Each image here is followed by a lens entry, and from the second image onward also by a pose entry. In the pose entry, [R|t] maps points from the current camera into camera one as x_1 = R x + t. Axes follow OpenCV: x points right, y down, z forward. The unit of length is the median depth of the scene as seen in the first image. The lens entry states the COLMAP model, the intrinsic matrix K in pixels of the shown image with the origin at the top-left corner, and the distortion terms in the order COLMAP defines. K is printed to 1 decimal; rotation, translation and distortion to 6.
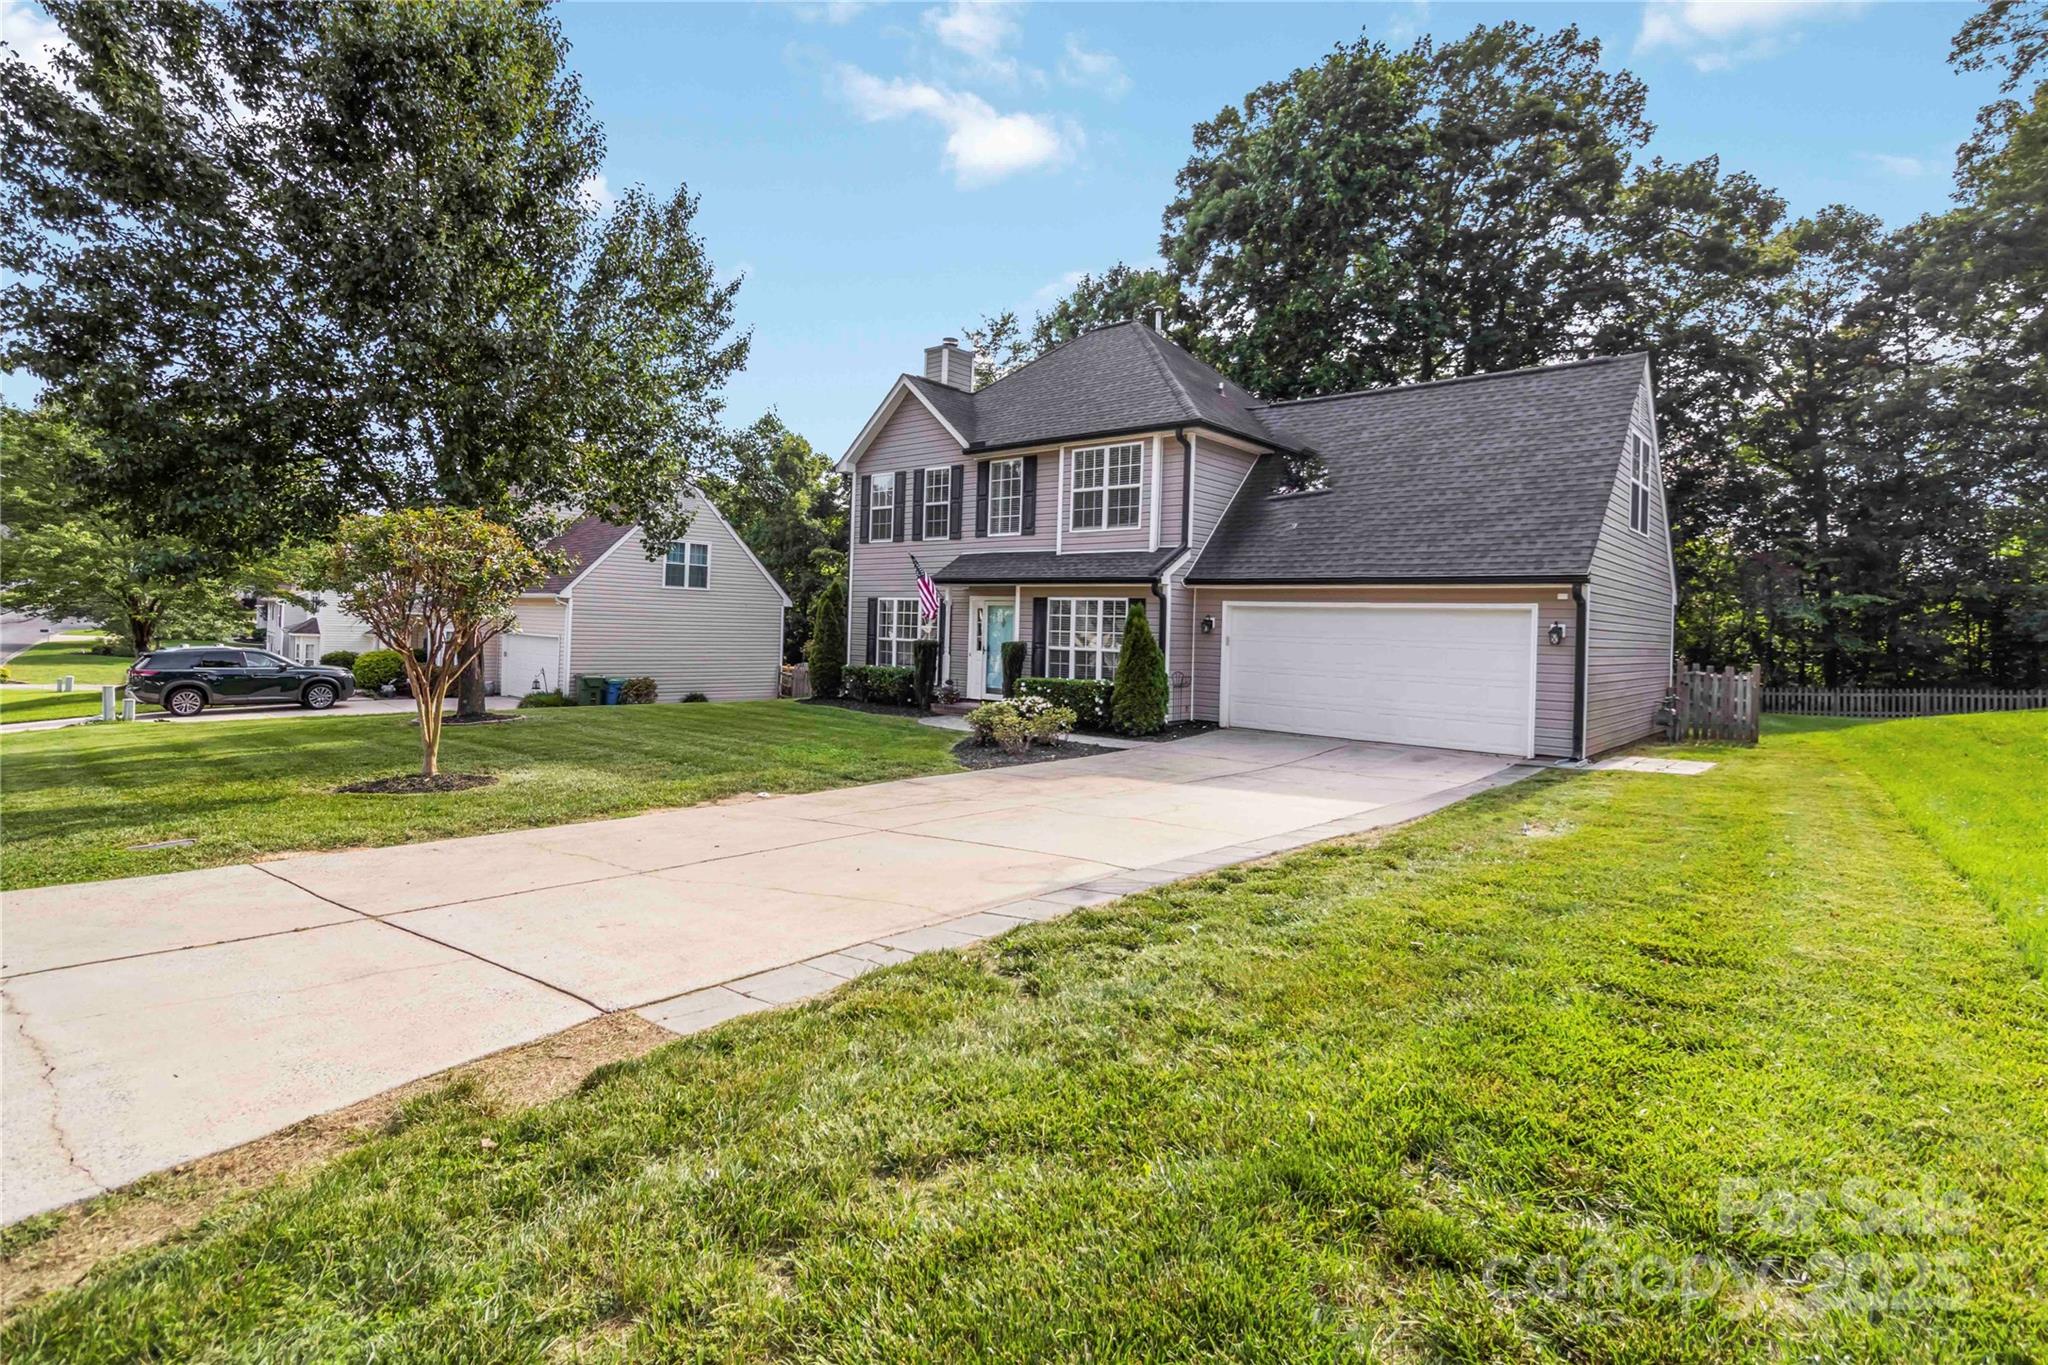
lens RADIAL K [[986.2, 0, 1015.6], [0, 986.2, 662.6], [0, 0, 1]] dist [0.005255, 0.002606]
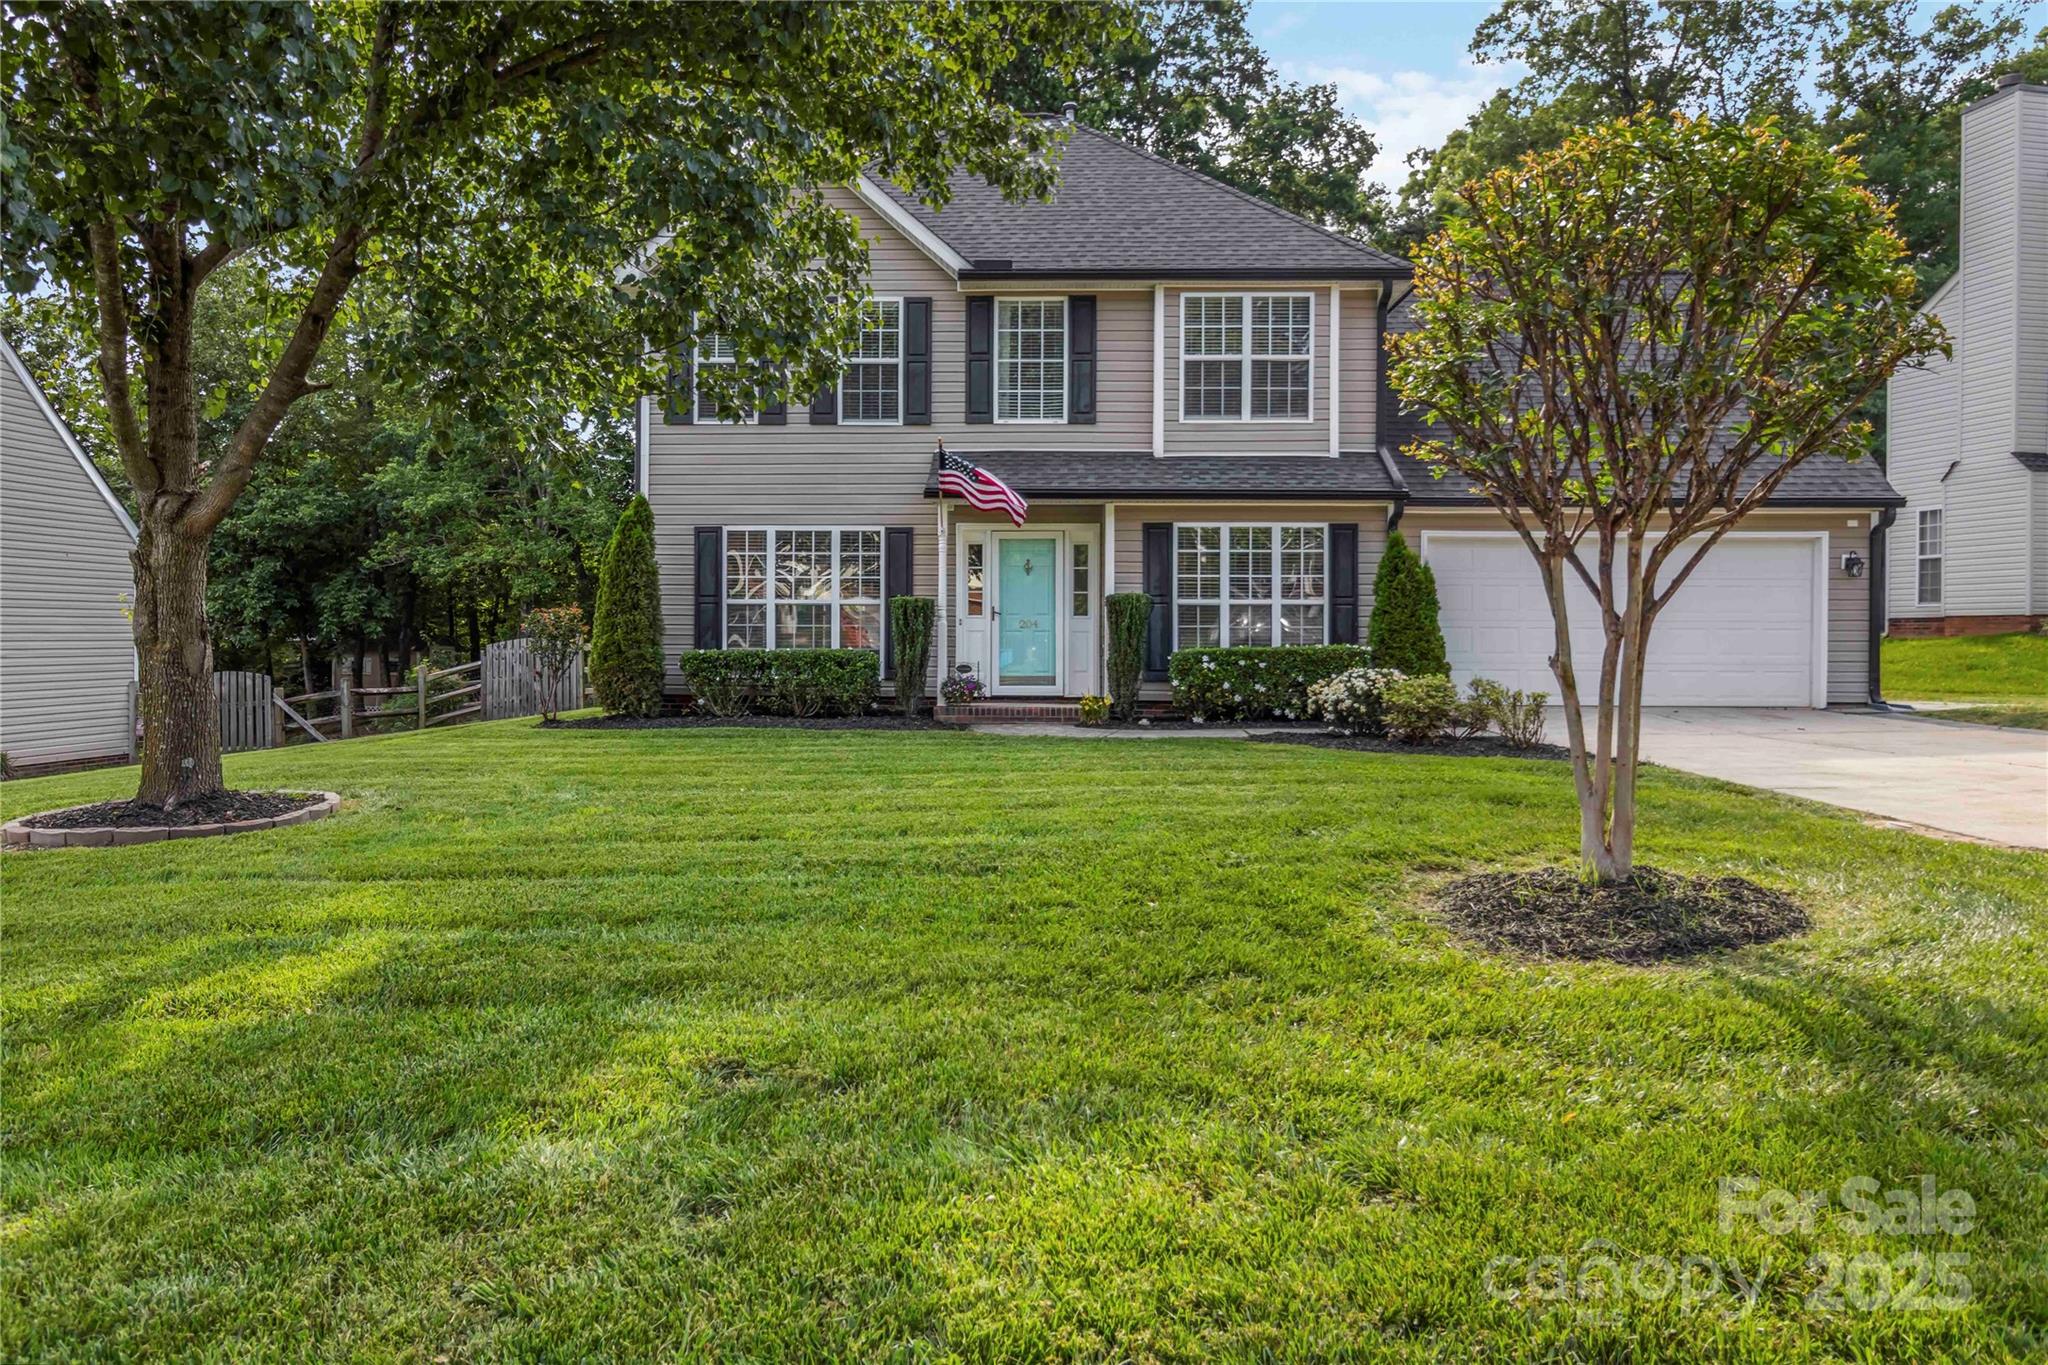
lens RADIAL K [[1266.3, 0, 1032.5], [0, 1266.3, 672.2], [0, 0, 1]] dist [0.009317, -0.013025]
pose [[0.773182, -0.052971, 0.631968, -0.540861], [0.042384, 0.998594, 0.031846, -0.000344], [-0.632767, 0.002162, 0.774340, 0.418339]]
